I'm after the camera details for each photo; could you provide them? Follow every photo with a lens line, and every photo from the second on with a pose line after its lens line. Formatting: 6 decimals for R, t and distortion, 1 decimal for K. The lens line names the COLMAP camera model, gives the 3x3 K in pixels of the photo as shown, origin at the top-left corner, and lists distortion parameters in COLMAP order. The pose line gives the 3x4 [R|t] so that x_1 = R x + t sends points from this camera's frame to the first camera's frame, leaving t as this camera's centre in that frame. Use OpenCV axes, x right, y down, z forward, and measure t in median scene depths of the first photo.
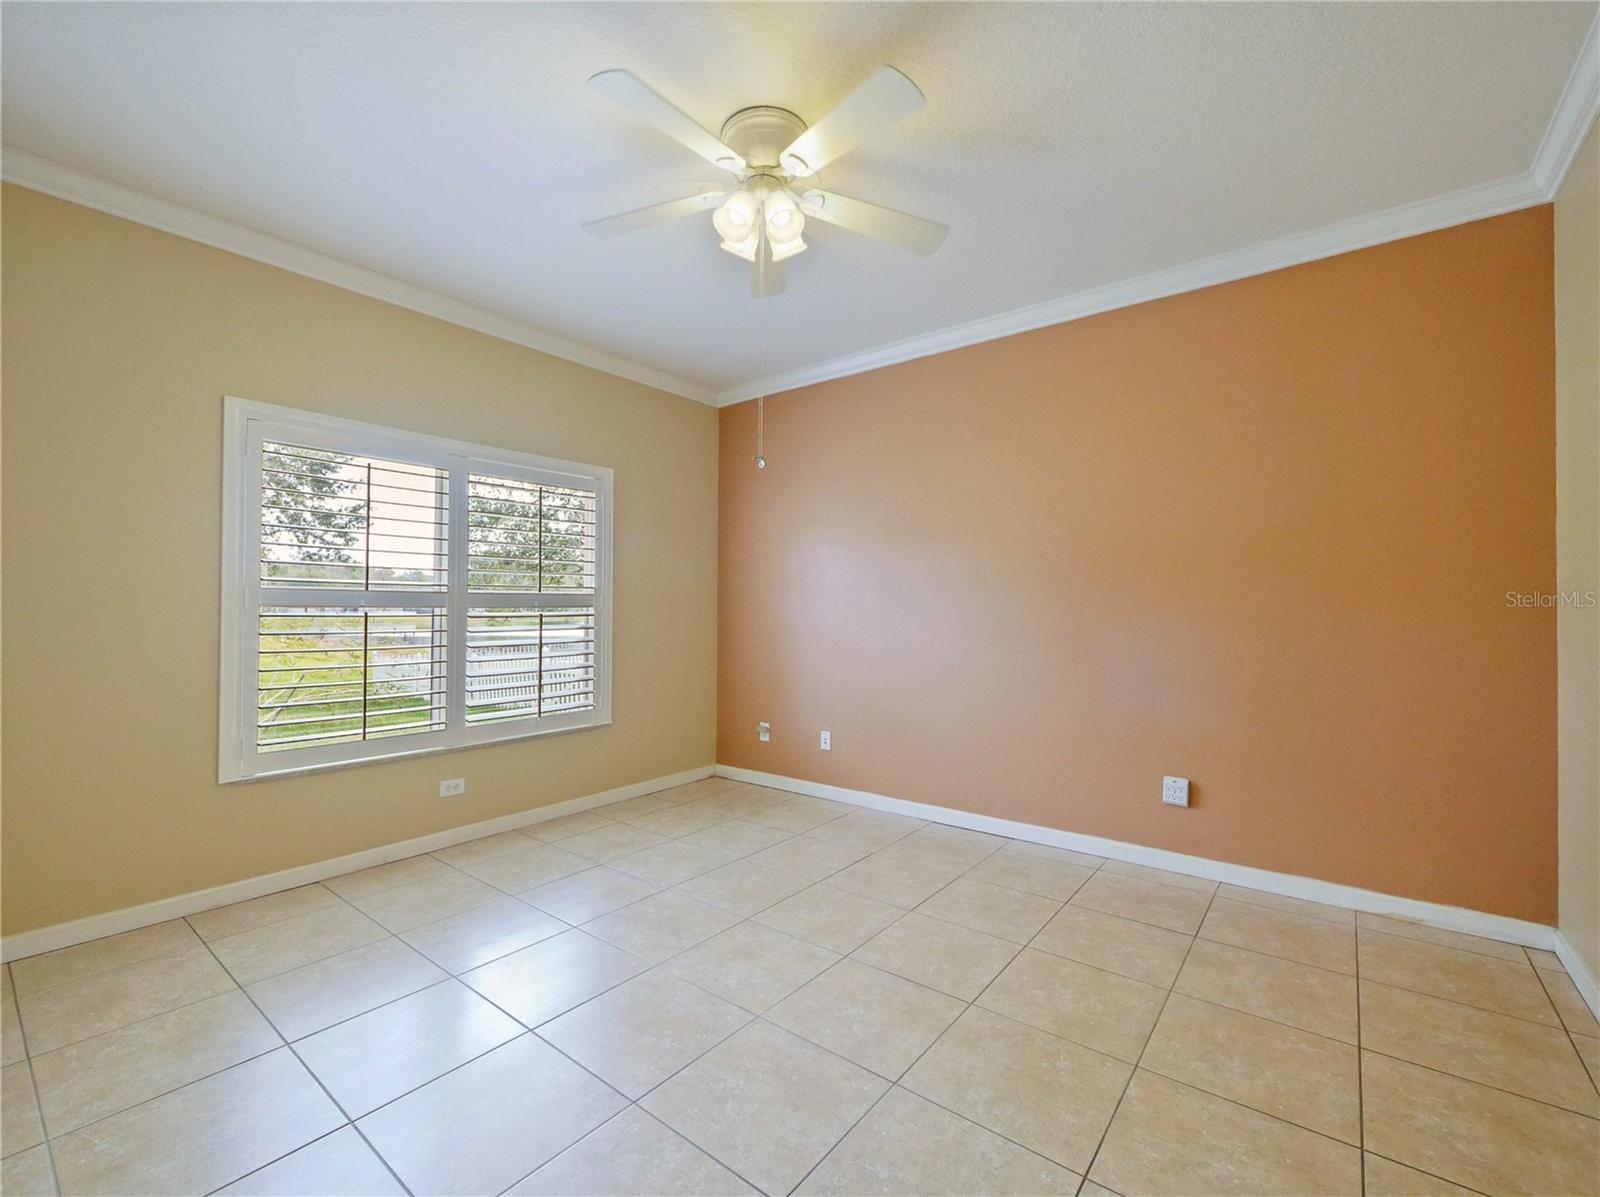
lens RADIAL K [[697.0, 0, 791.7], [0, 697.0, 593.3], [0, 0, 1]] dist [-0.003008, -0.000517]
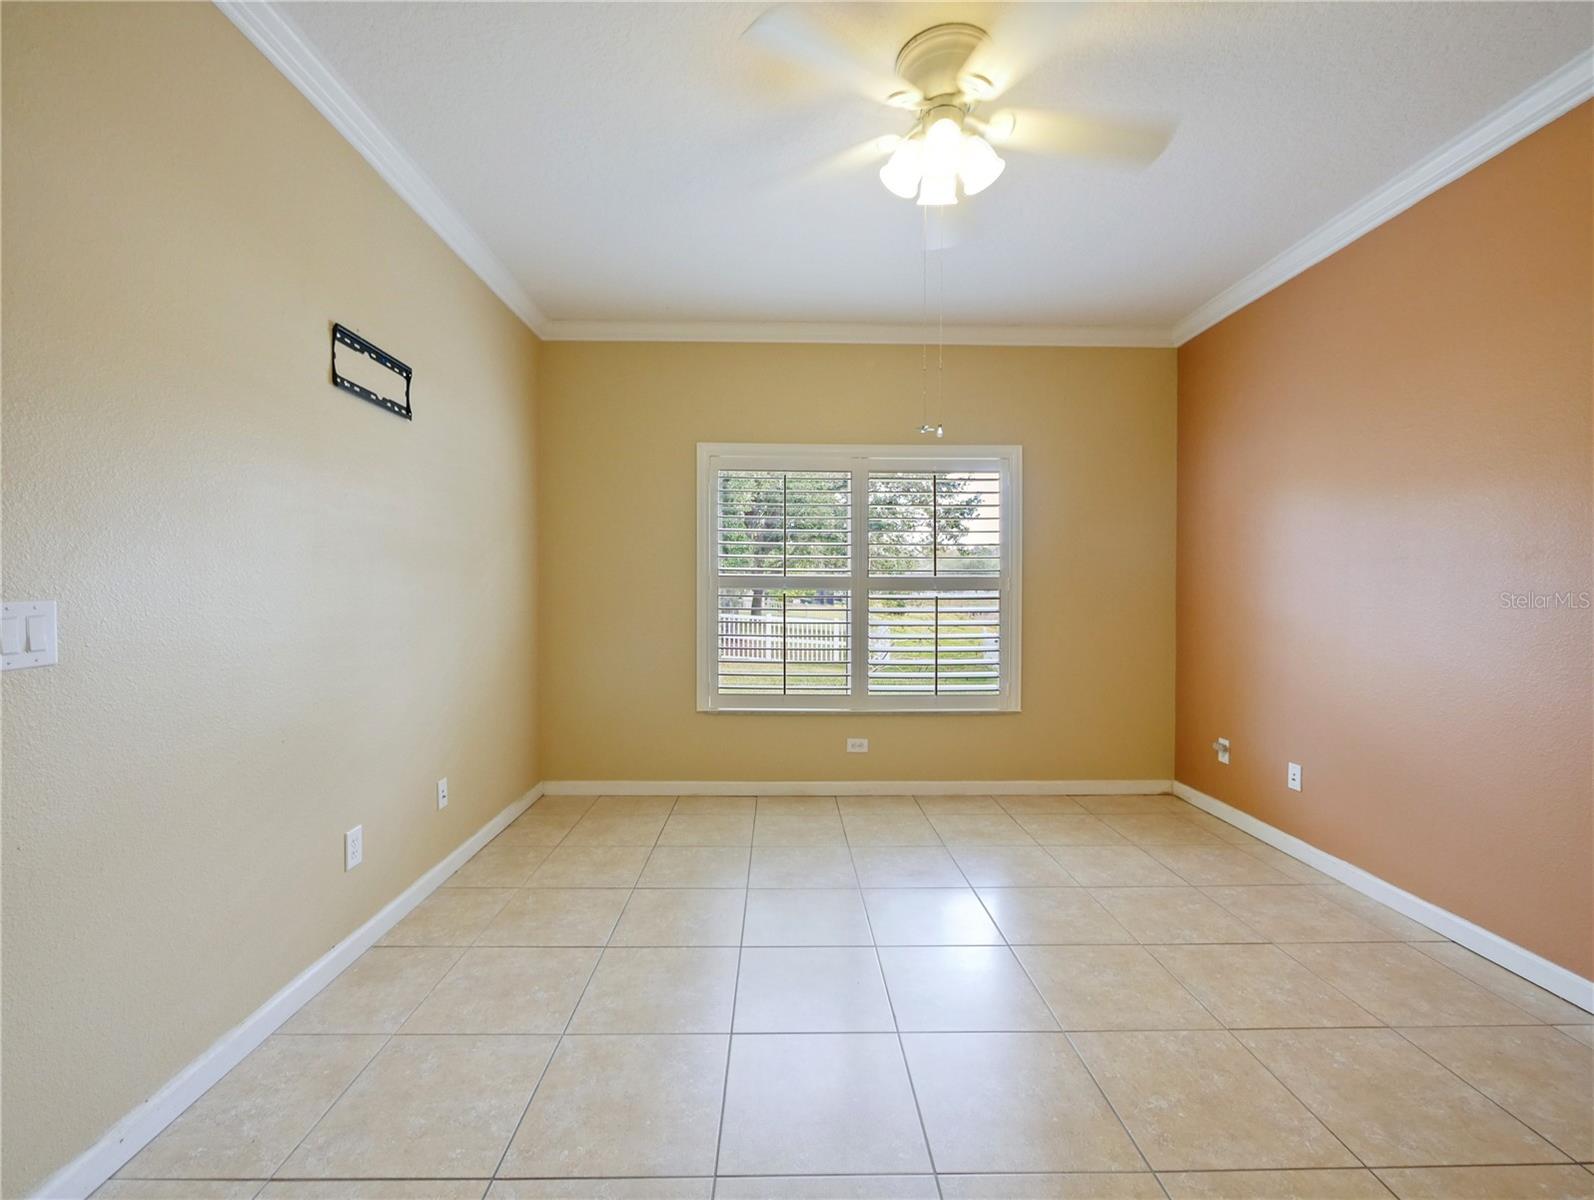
lens RADIAL K [[696.9, 0, 799.4], [0, 696.9, 588.9], [0, 0, 1]] dist [-0.007765, -0.000272]
pose [[0.638610, 0.002316, -0.769527, 0.328170], [0.012316, 0.999837, 0.013230, 0.001548], [0.769432, -0.017926, 0.638477, 0.181981]]
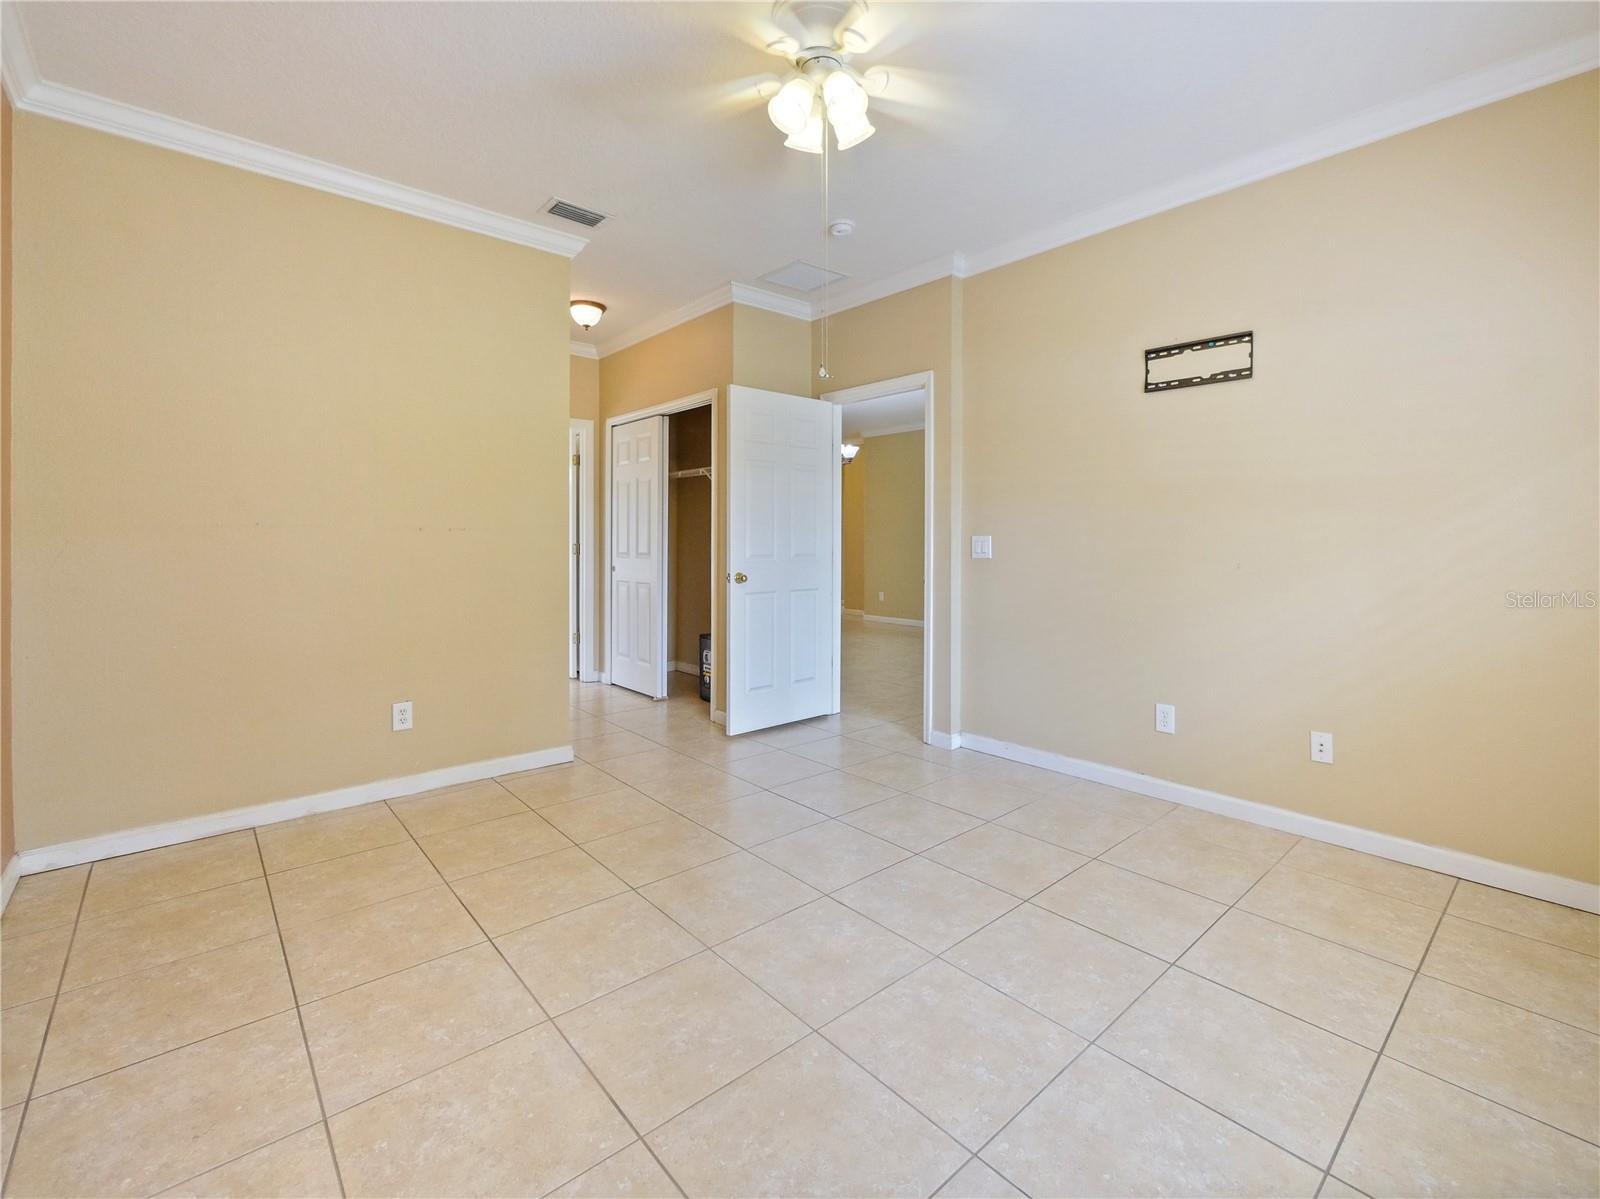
lens RADIAL K [[699.3, 0, 807.0], [0, 699.3, 568.7], [0, 0, 1]] dist [-0.002360, 0.000069]
pose [[-0.983128, -0.010334, 0.182627, -0.122802], [-0.006062, 0.999695, 0.023934, 0.031990], [-0.182818, 0.022423, -0.982891, 1.189972]]
